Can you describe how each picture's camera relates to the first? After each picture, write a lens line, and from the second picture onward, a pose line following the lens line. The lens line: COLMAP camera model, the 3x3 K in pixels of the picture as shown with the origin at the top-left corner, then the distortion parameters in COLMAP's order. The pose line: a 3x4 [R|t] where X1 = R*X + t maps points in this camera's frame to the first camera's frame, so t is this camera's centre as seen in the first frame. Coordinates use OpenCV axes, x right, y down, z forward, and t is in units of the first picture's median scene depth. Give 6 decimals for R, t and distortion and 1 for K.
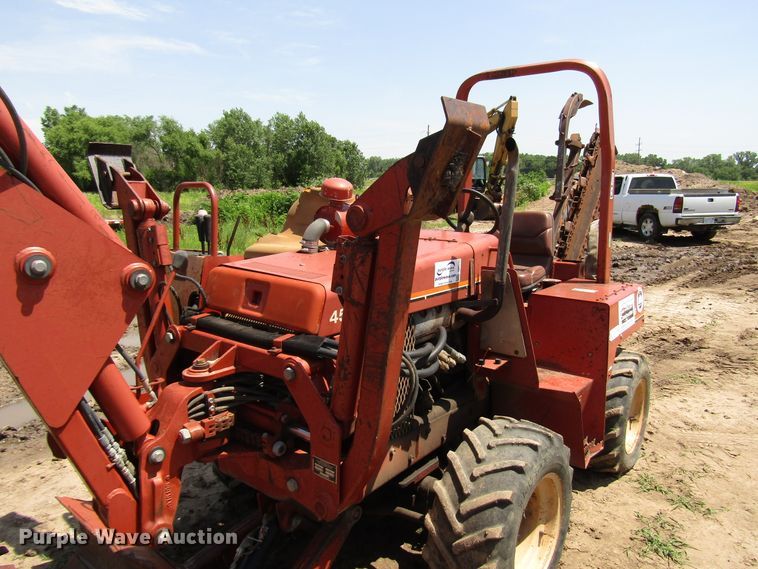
lens RADIAL K [[540.7, 0, 377.8], [0, 540.7, 285.2], [0, 0, 1]] dist [-0.006540, 0.001052]
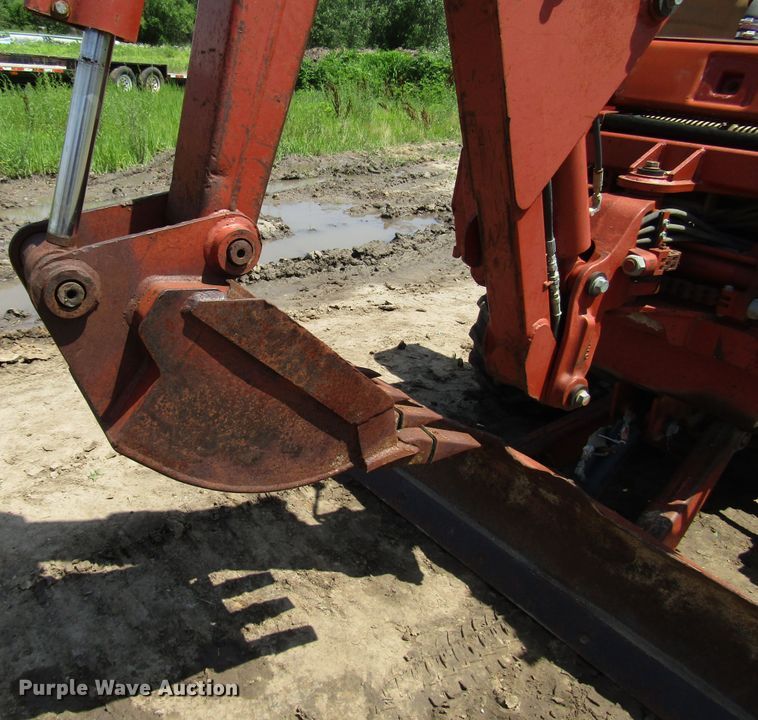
lens RADIAL K [[685.8, 0, 277.3], [0, 685.8, 361.7], [0, 0, 1]] dist [-0.012861, -0.001010]
pose [[0.954141, 0.174179, -0.243468, -0.393704], [-0.112075, 0.961997, 0.249001, 0.163609], [0.277586, -0.210296, 0.937402, 0.019980]]
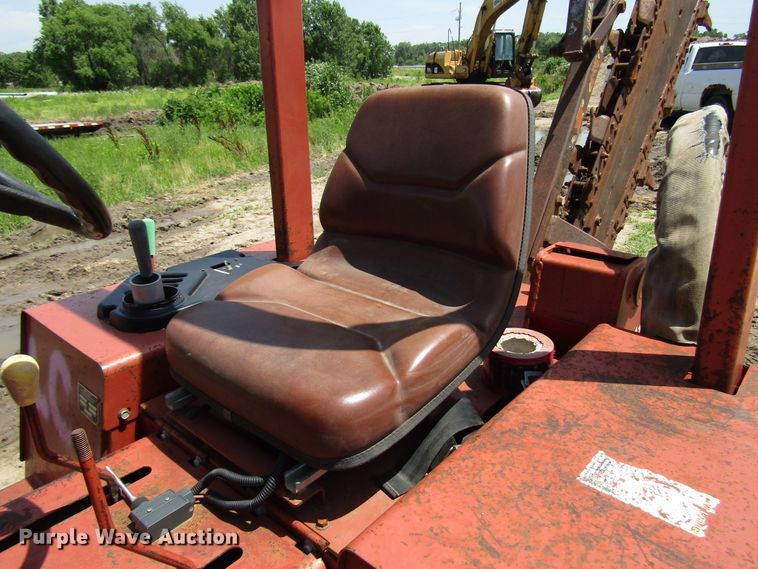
lens RADIAL K [[540.7, 0, 377.8], [0, 540.7, 285.2], [0, 0, 1]] dist [-0.006540, 0.001052]
pose [[0.998144, -0.009654, -0.060130, 0.402126], [0.020761, 0.982150, 0.186951, -0.139475], [0.057252, -0.187852, 0.980527, 1.100551]]
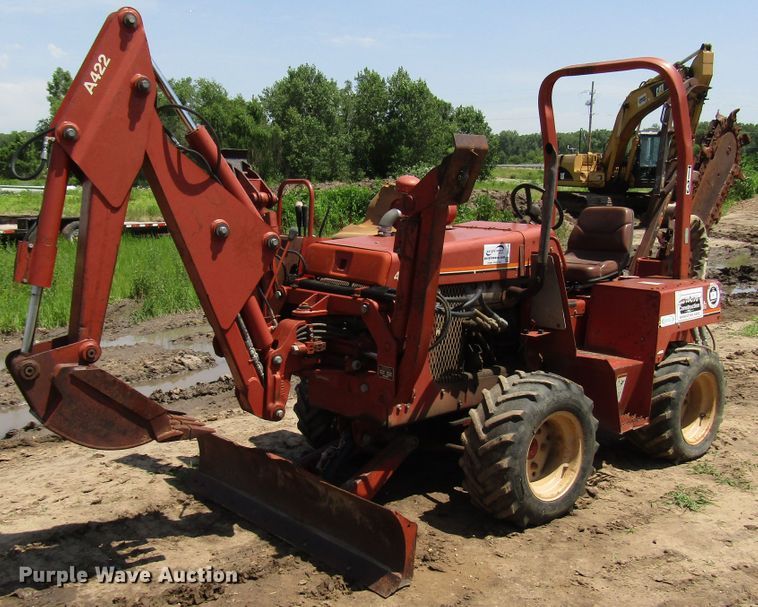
lens RADIAL K [[825.5, 0, 356.7], [0, 825.5, 331.9], [0, 0, 1]] dist [-0.021628, 0.008399]
pose [[0.983371, 0.031864, -0.178791, 0.155804], [-0.030990, 0.999490, 0.007679, 0.145271], [0.178944, -0.002011, 0.983857, -0.865081]]
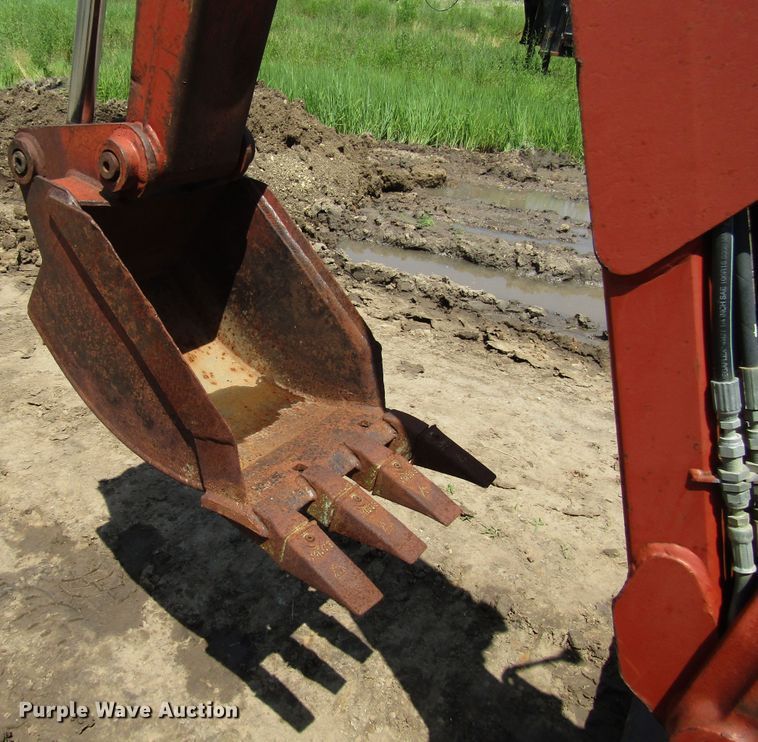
lens RADIAL K [[705.2, 0, 258.4], [0, 705.2, 371.3], [0, 0, 1]] dist [-0.009039, 0.004755]
pose [[0.076829, 0.488828, -0.868991, -0.127539], [-0.241165, 0.854798, 0.459522, 0.104103], [0.967438, 0.174266, 0.183562, 0.438818]]
